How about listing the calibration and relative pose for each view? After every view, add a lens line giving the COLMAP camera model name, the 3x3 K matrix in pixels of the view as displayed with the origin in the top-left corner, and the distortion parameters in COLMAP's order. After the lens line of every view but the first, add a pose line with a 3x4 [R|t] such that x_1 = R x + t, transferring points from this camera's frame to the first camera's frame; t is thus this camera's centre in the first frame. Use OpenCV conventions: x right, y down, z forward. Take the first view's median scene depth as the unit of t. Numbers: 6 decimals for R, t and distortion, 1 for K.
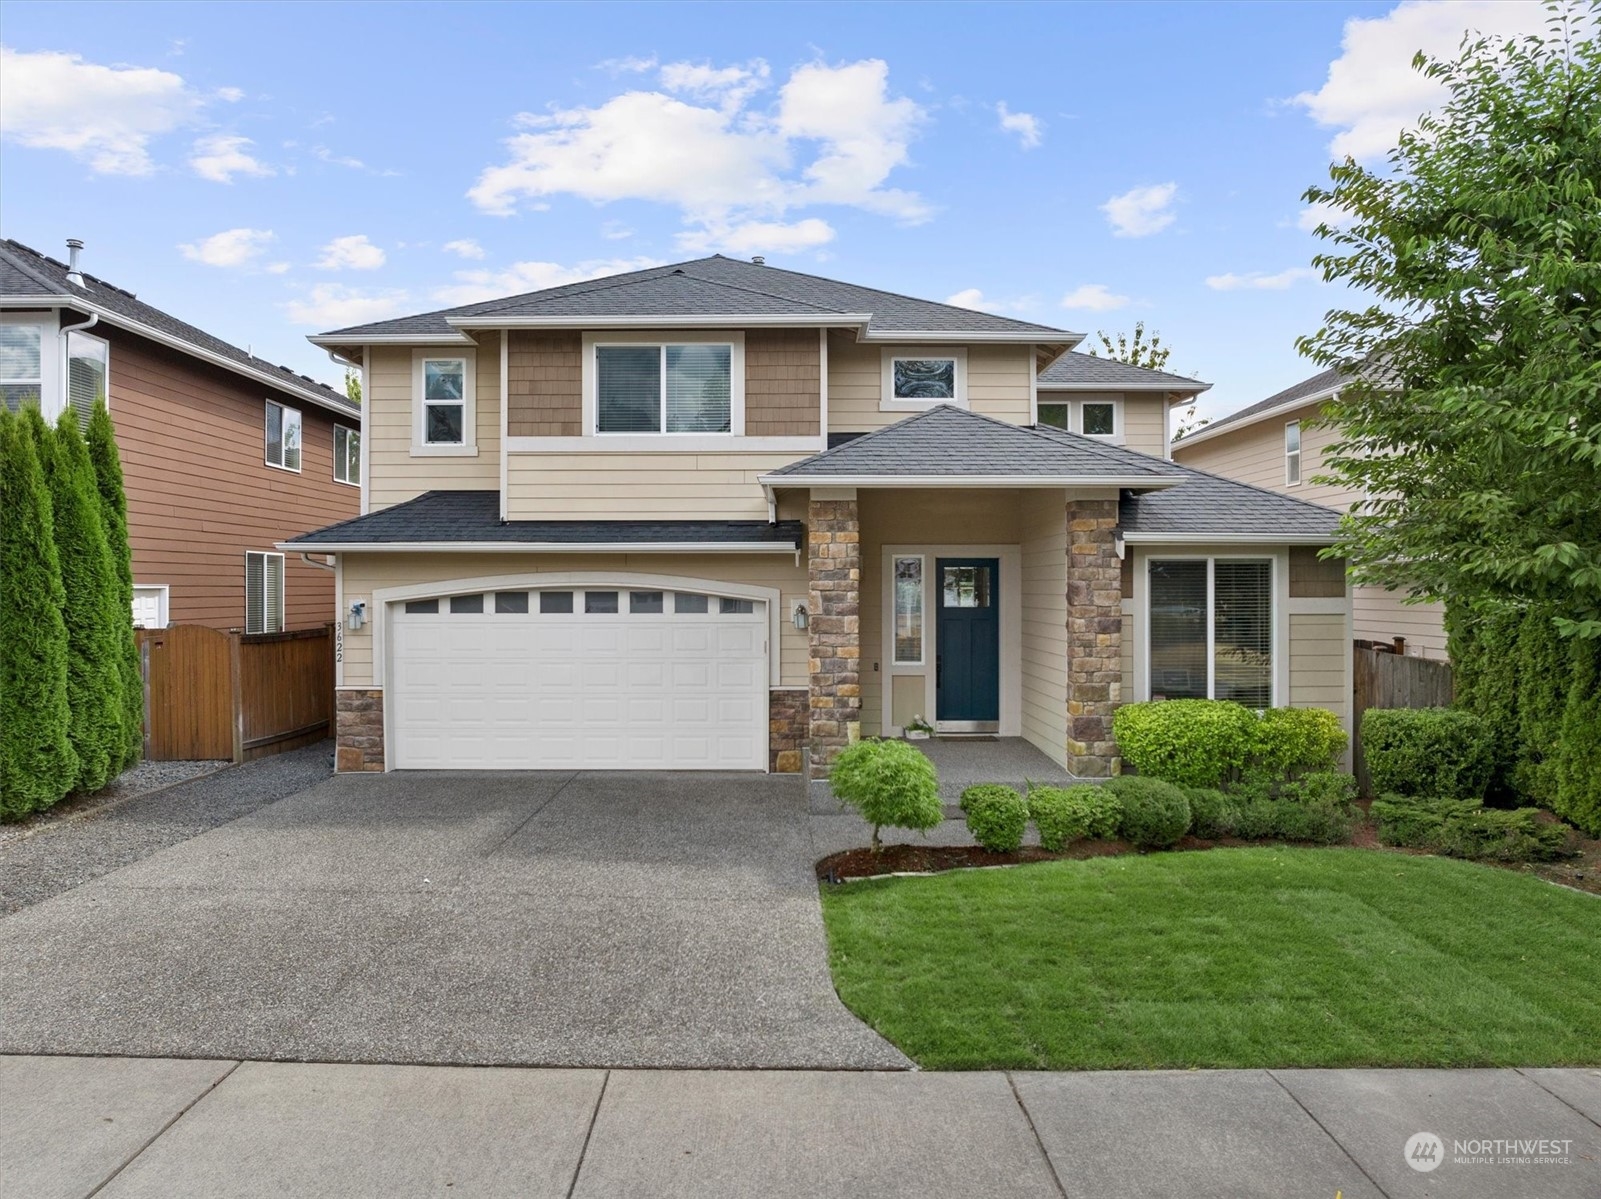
lens RADIAL K [[836.8, 0, 801.4], [0, 836.8, 573.1], [0, 0, 1]] dist [-0.000639, -0.000047]
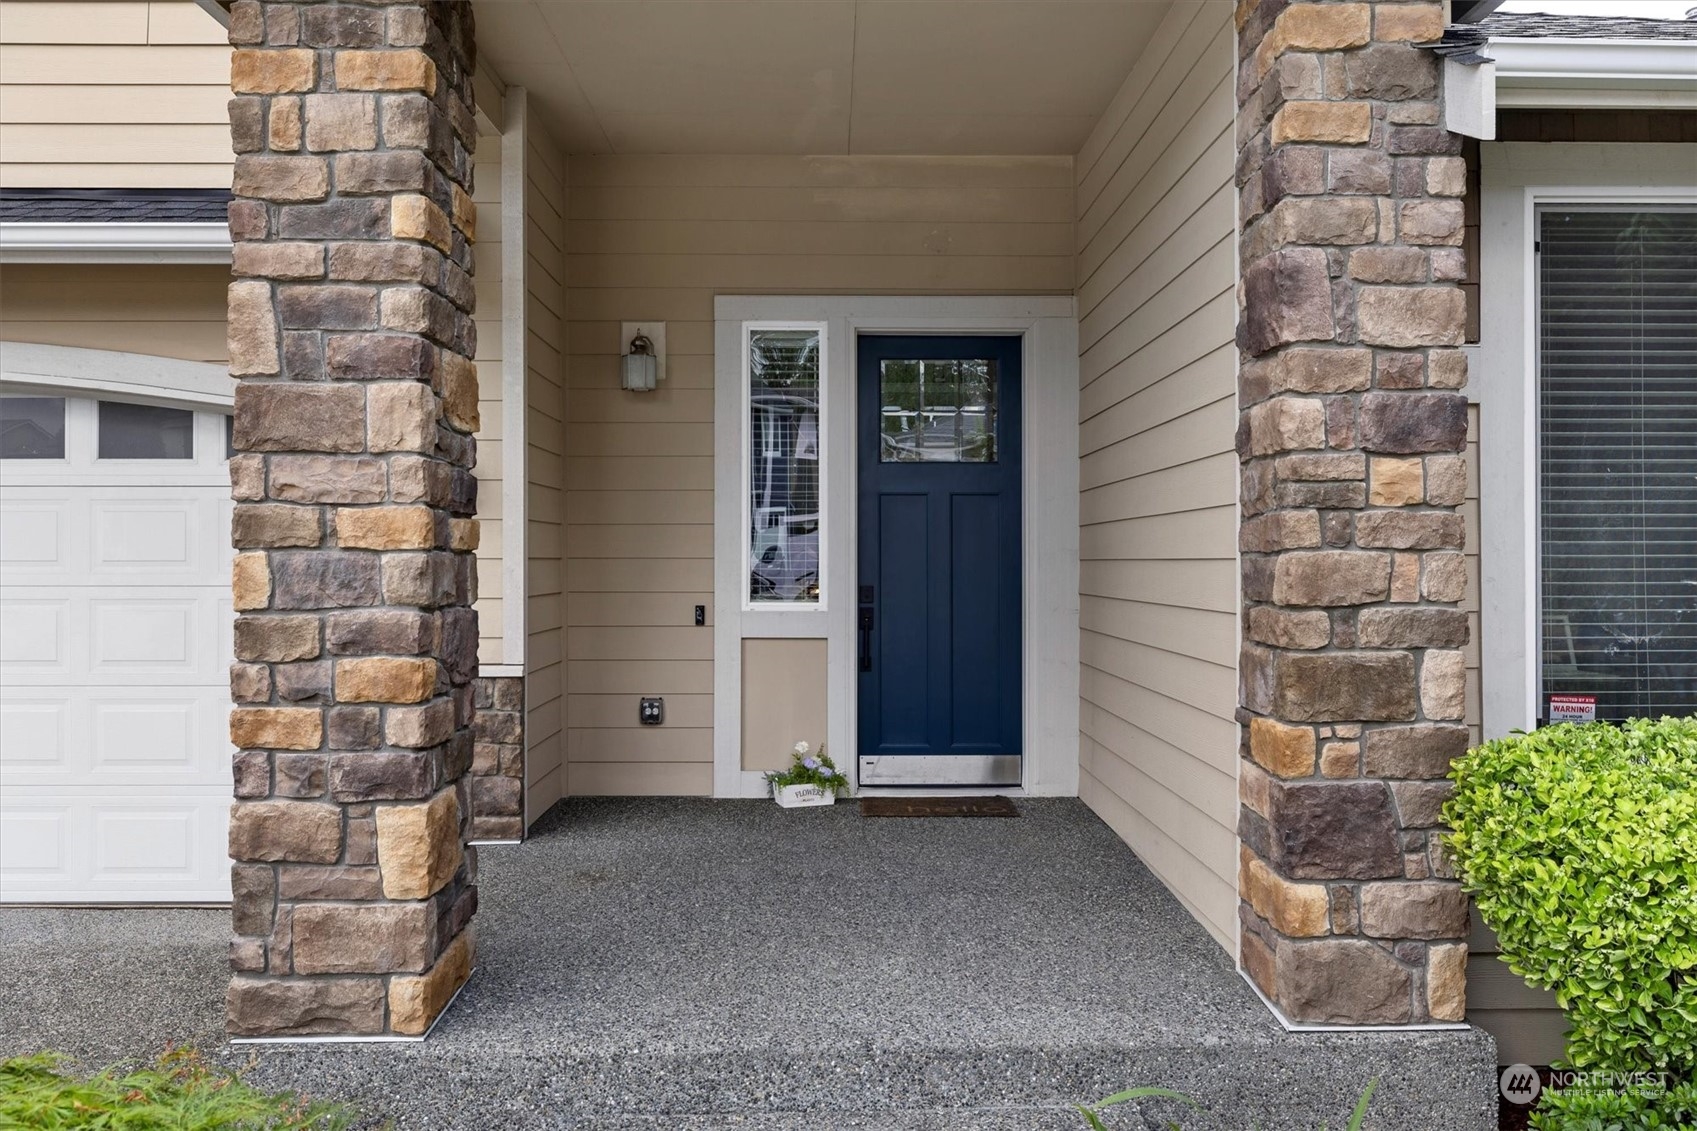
lens RADIAL K [[890.3, 0, 853.9], [0, 890.3, 546.5], [0, 0, 1]] dist [-0.001466, 0.000043]
pose [[1.000000, 0.000325, 0.000378, 0.196519], [-0.000324, 0.999996, -0.002844, 0.100621], [-0.000379, 0.002843, 0.999996, 0.730715]]
